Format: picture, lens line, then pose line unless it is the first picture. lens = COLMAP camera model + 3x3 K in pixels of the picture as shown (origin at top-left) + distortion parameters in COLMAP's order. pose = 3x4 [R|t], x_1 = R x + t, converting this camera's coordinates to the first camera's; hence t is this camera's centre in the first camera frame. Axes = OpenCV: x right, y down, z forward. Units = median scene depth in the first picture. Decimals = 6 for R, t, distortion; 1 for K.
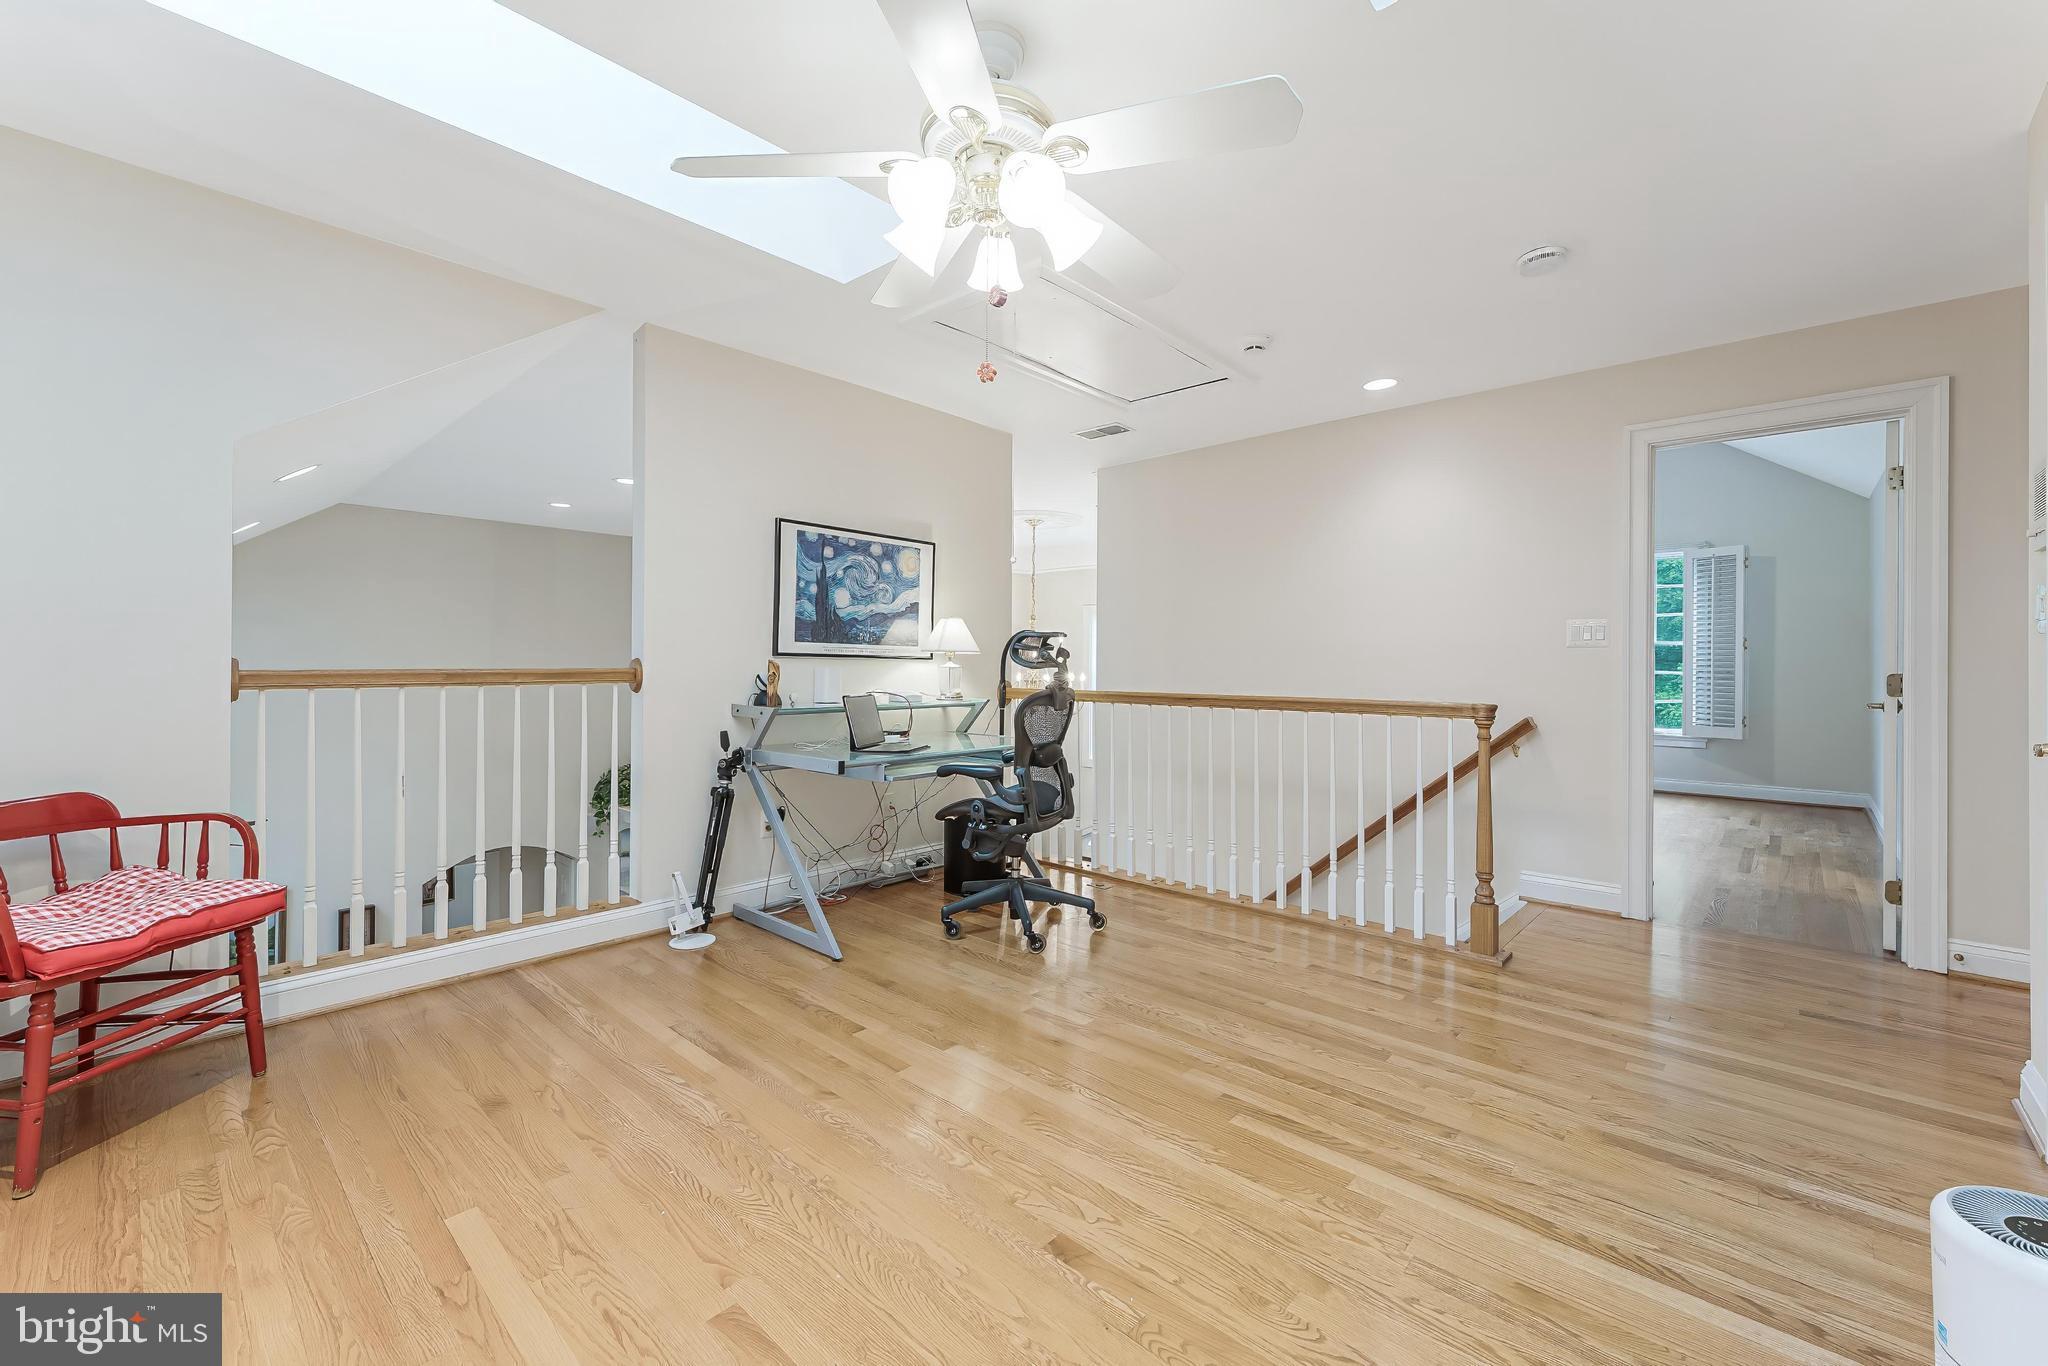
lens RADIAL K [[836.2, 0, 1031.8], [0, 836.2, 668.2], [0, 0, 1]] dist [-0.002934, 0.000038]
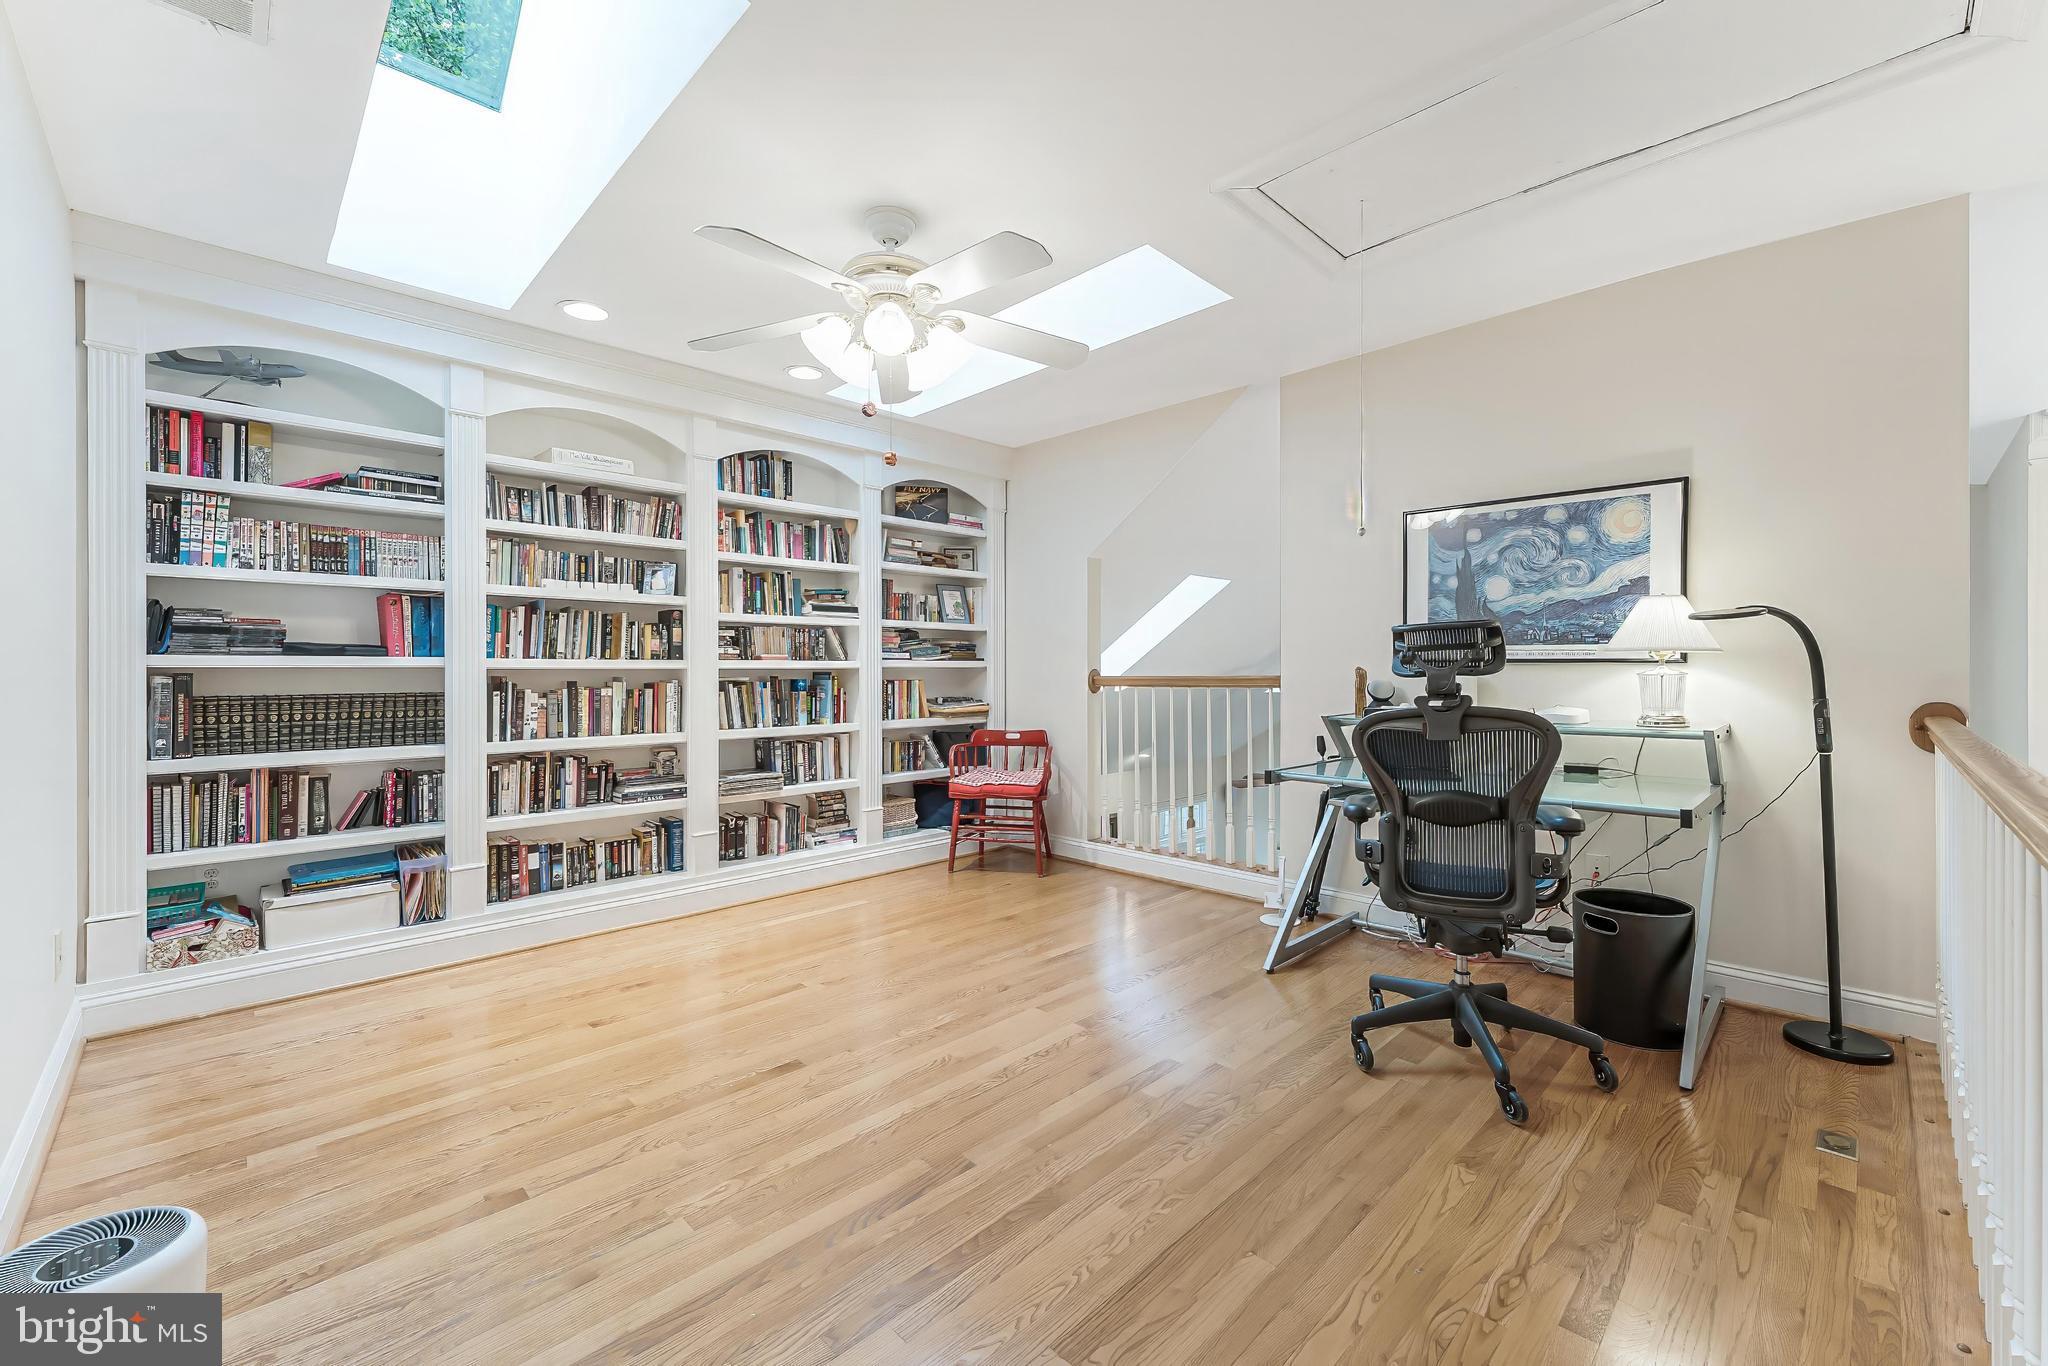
lens RADIAL K [[836.2, 0, 1032.9], [0, 836.2, 676.1], [0, 0, 1]] dist [-0.002934, 0.000038]
pose [[-0.061058, 0.001784, -0.998133, 0.606566], [-0.000542, 0.999998, 0.001821, -0.001026], [0.998134, 0.000652, -0.061057, 0.616227]]
